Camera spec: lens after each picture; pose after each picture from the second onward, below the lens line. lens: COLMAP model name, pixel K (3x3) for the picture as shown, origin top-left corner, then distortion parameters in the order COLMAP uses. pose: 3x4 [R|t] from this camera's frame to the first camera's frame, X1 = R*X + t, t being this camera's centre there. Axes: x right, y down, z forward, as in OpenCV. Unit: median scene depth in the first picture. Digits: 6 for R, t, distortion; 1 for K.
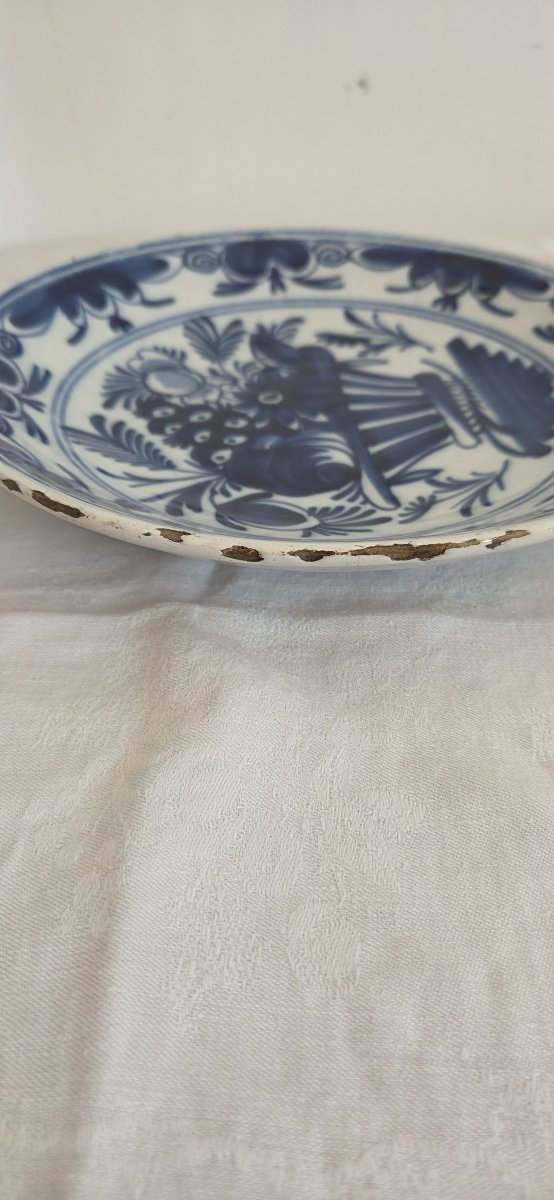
lens RADIAL K [[837.0, 0, 277.0], [0, 837.0, 600.0], [0, 0, 1]] dist [0.025779, -0.054266]
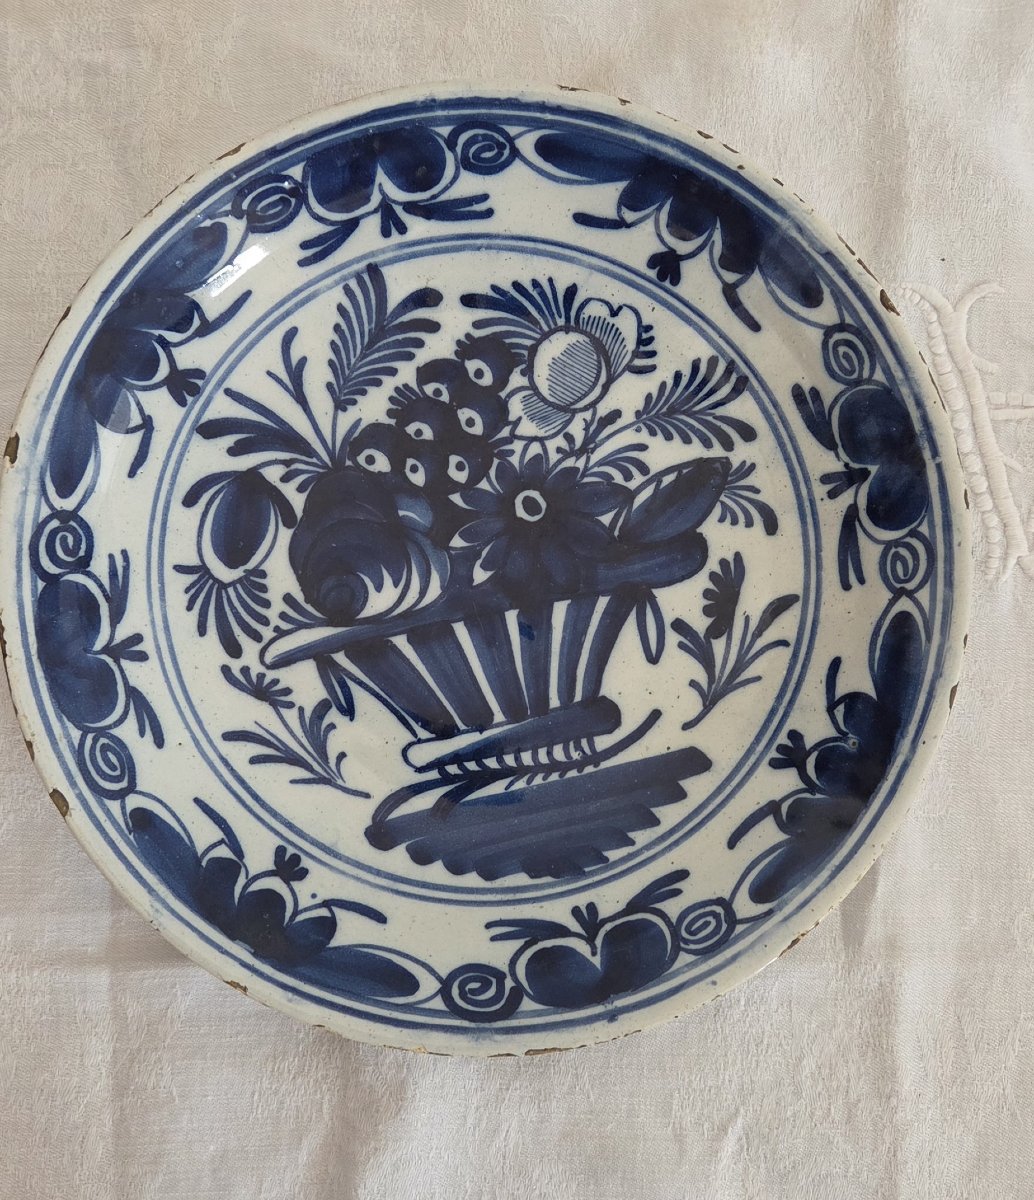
lens RADIAL K [[1393.8, 0, 512.9], [0, 1393.8, 600.8], [0, 0, 1]] dist [0.008460, -0.012746]
pose [[0.084289, 0.994171, -0.067233, 0.172514], [-0.645791, 0.105887, 0.756136, -1.256178], [0.758848, -0.020316, 0.650951, 0.187070]]
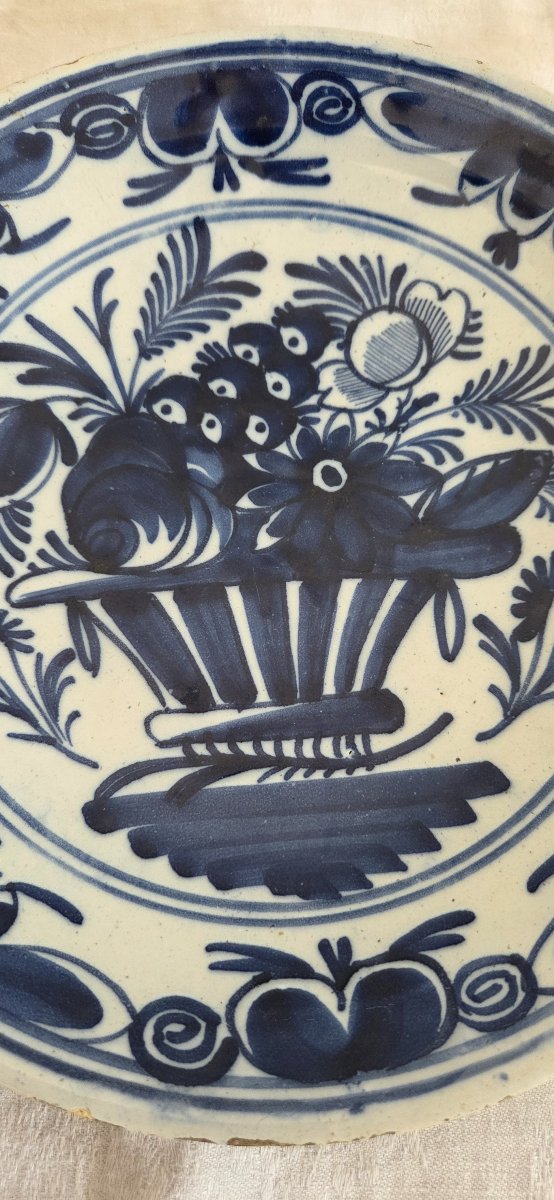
lens RADIAL K [[837.0, 0, 277.0], [0, 837.0, 600.0], [0, 0, 1]] dist [0.025779, -0.054266]
pose [[-0.054901, 0.962619, -0.265237, 0.297267], [-0.630289, 0.172615, 0.756928, -0.771950], [0.774417, 0.208732, 0.597251, 0.621687]]
